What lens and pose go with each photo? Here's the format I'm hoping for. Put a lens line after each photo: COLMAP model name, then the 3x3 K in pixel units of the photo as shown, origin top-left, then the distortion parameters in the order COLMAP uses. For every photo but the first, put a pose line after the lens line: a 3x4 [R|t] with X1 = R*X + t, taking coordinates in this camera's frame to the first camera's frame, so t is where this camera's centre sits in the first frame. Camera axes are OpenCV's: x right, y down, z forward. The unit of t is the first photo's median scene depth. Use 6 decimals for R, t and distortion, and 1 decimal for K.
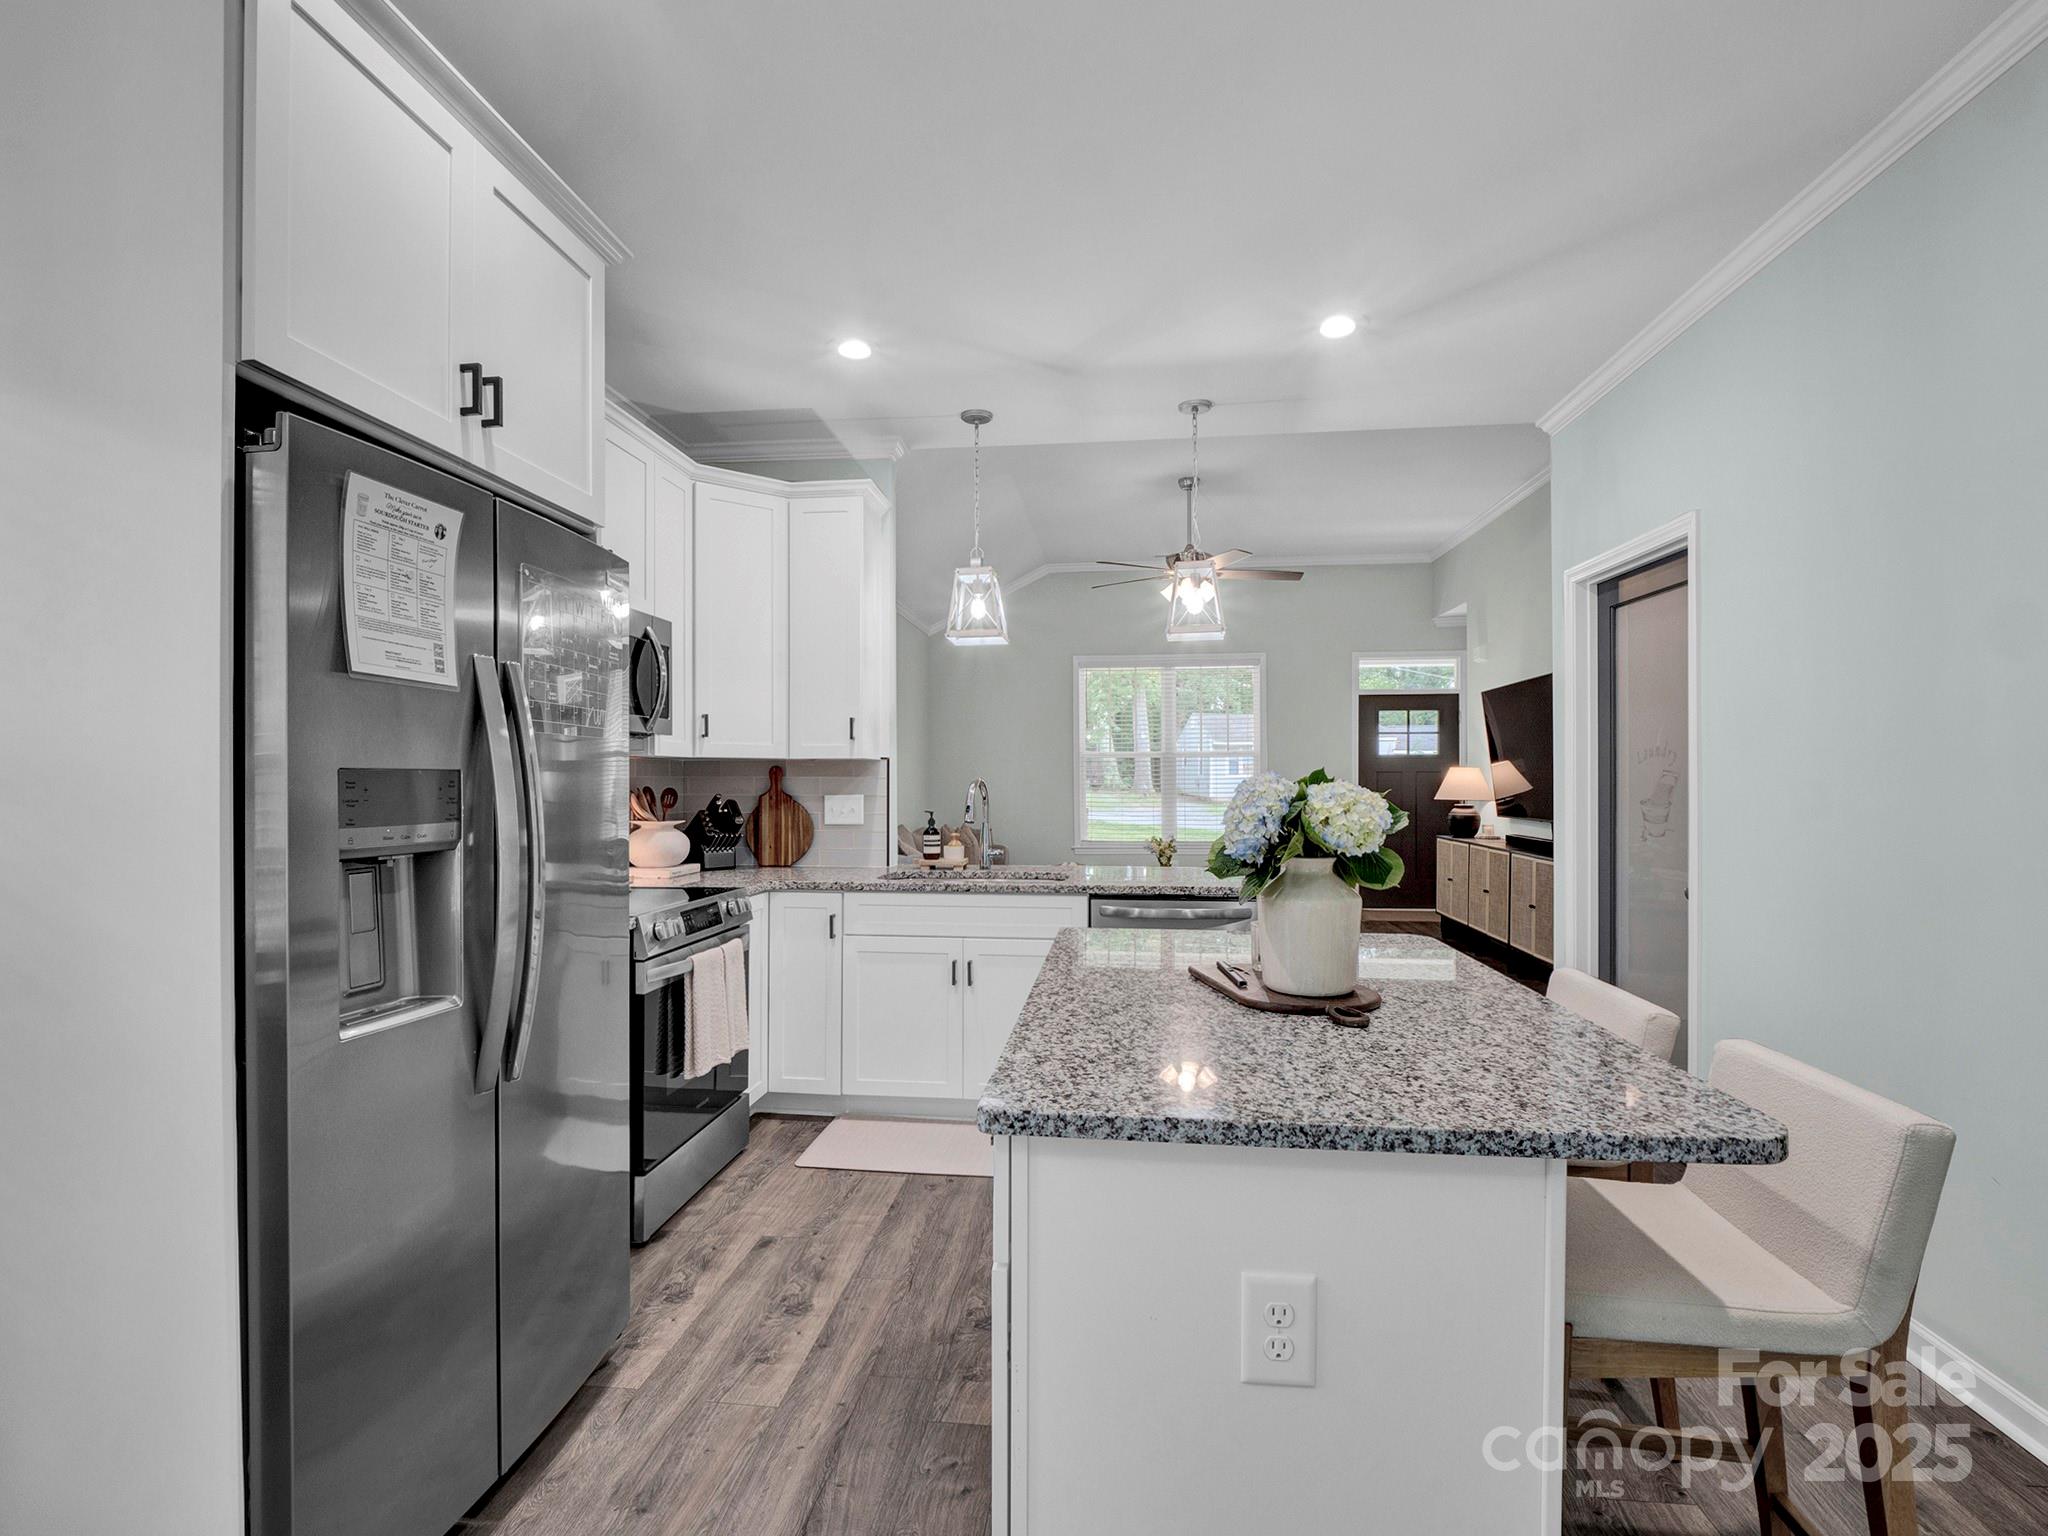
lens RADIAL K [[1016.5, 0, 1017.4], [0, 1016.5, 775.7], [0, 0, 1]] dist [-0.007276, -0.001260]
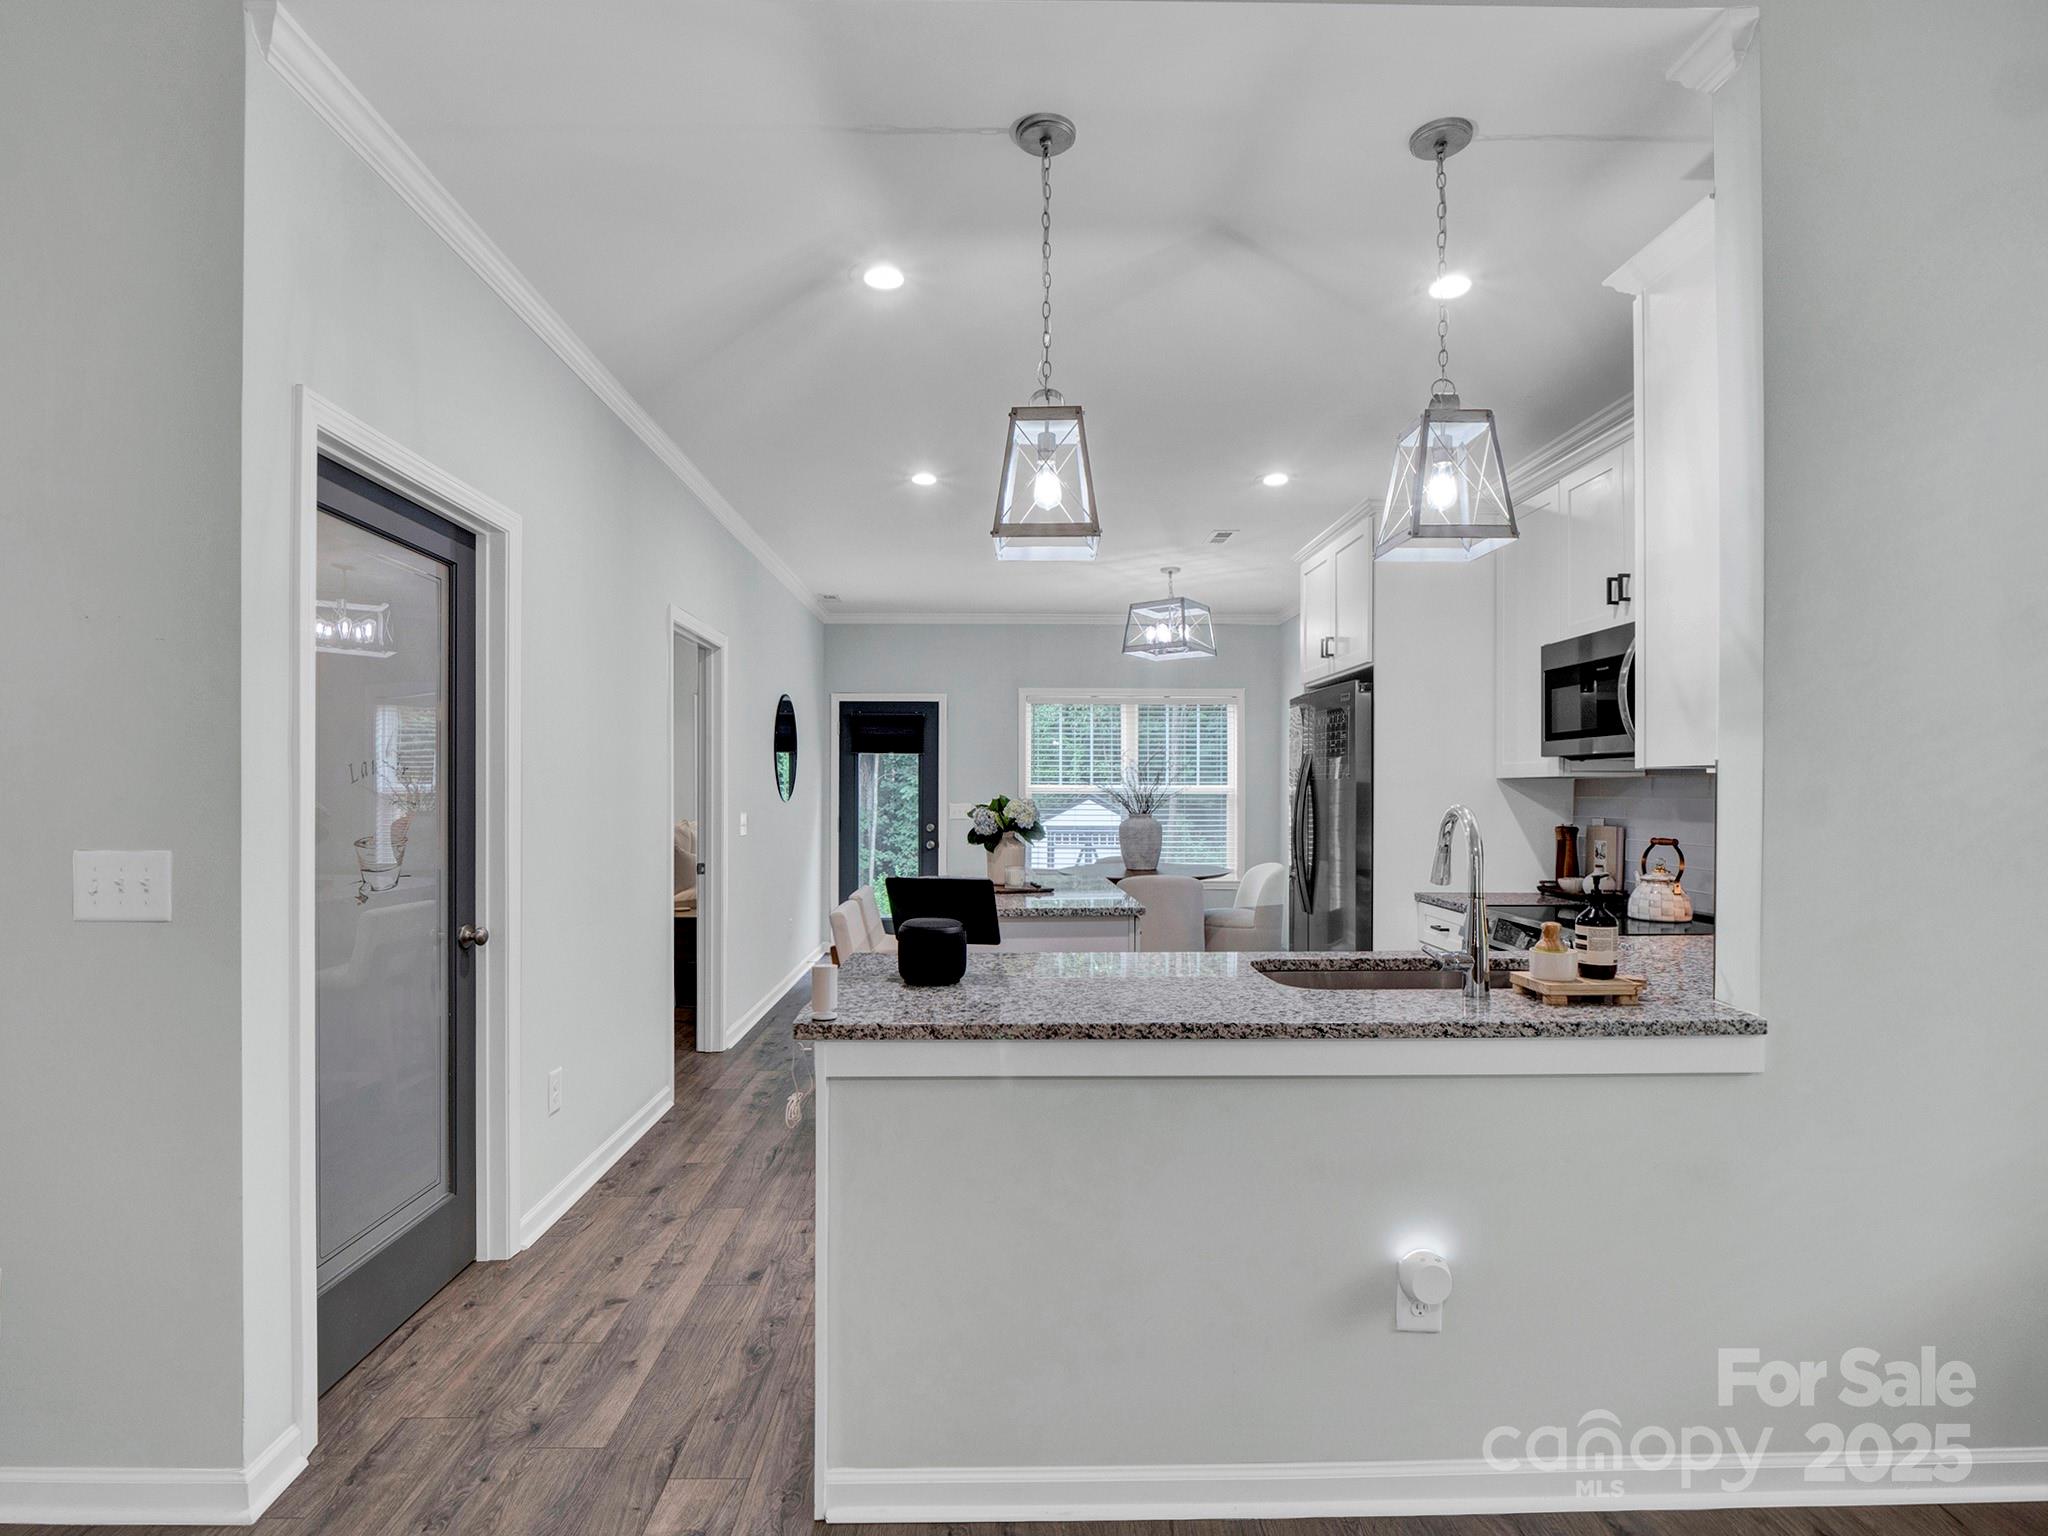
lens RADIAL K [[1021.5, 0, 1013.7], [0, 1021.5, 795.3], [0, 0, 1]] dist [-0.001579, -0.000254]
pose [[-0.990871, 0.001039, -0.134809, 0.320159], [0.000960, 0.999999, 0.000652, -0.003948], [0.134810, 0.000516, -0.990871, 1.841143]]
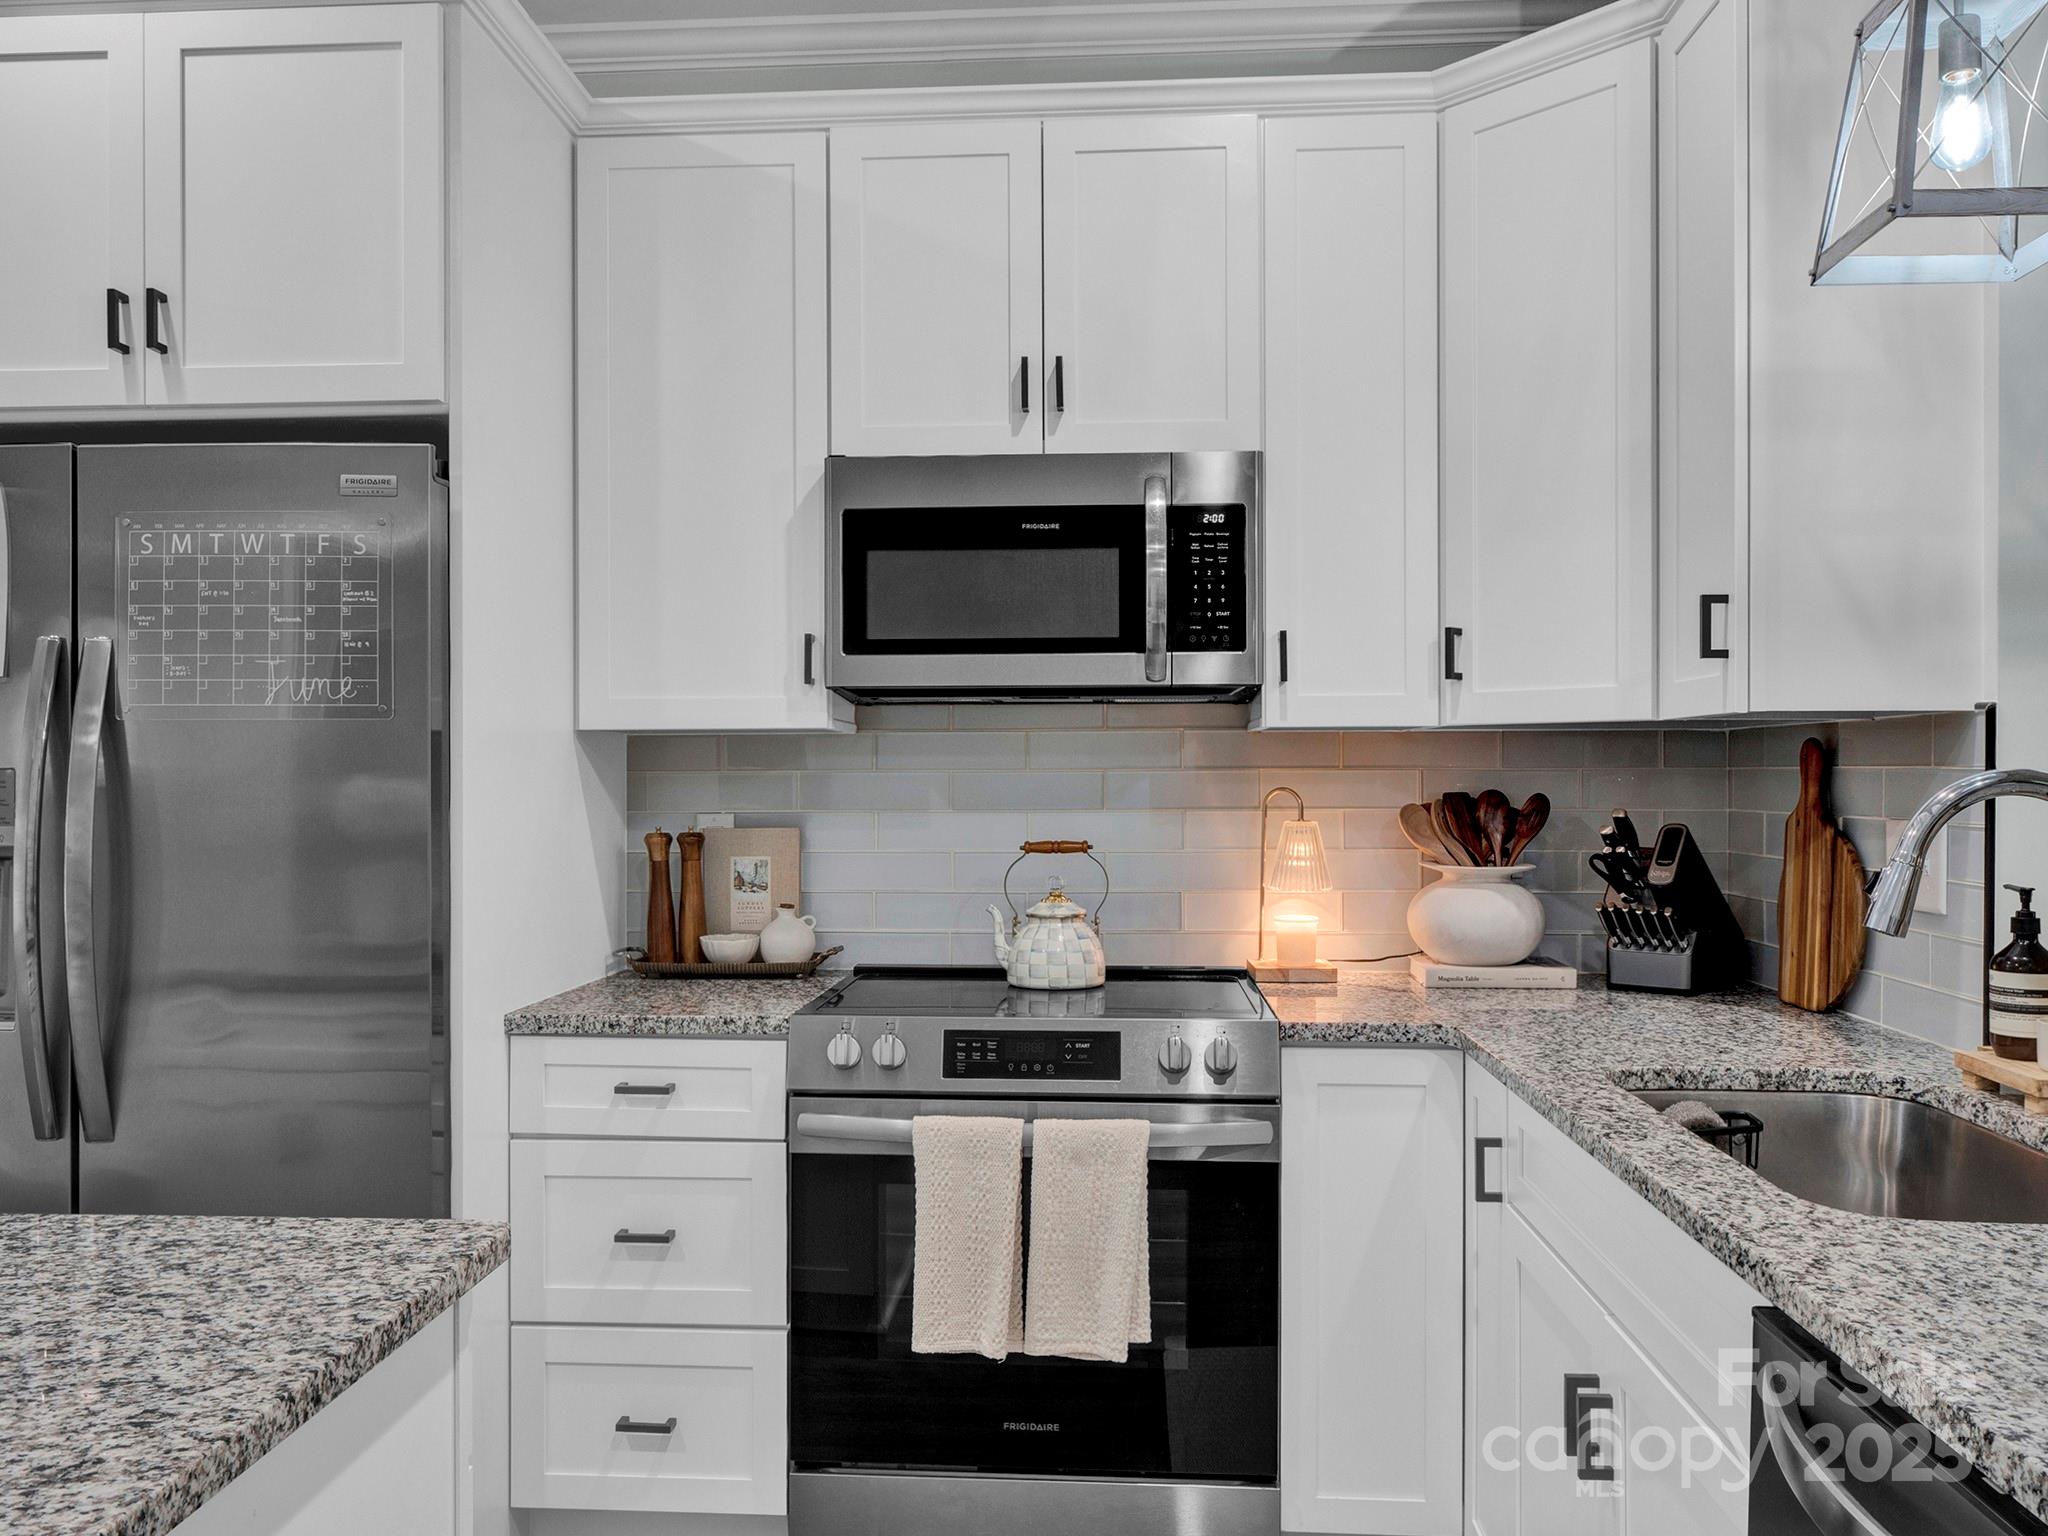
lens RADIAL K [[1631.4, 0, 1024.0], [0, 1631.4, 768.0], [0, 0, 1]] dist [-0.003527, 0.004362]
pose [[0.046976, -0.003906, -0.998888, 0.453706], [0.005866, 0.999976, -0.003634, 0.001935], [0.998879, -0.005689, 0.046998, 0.890085]]
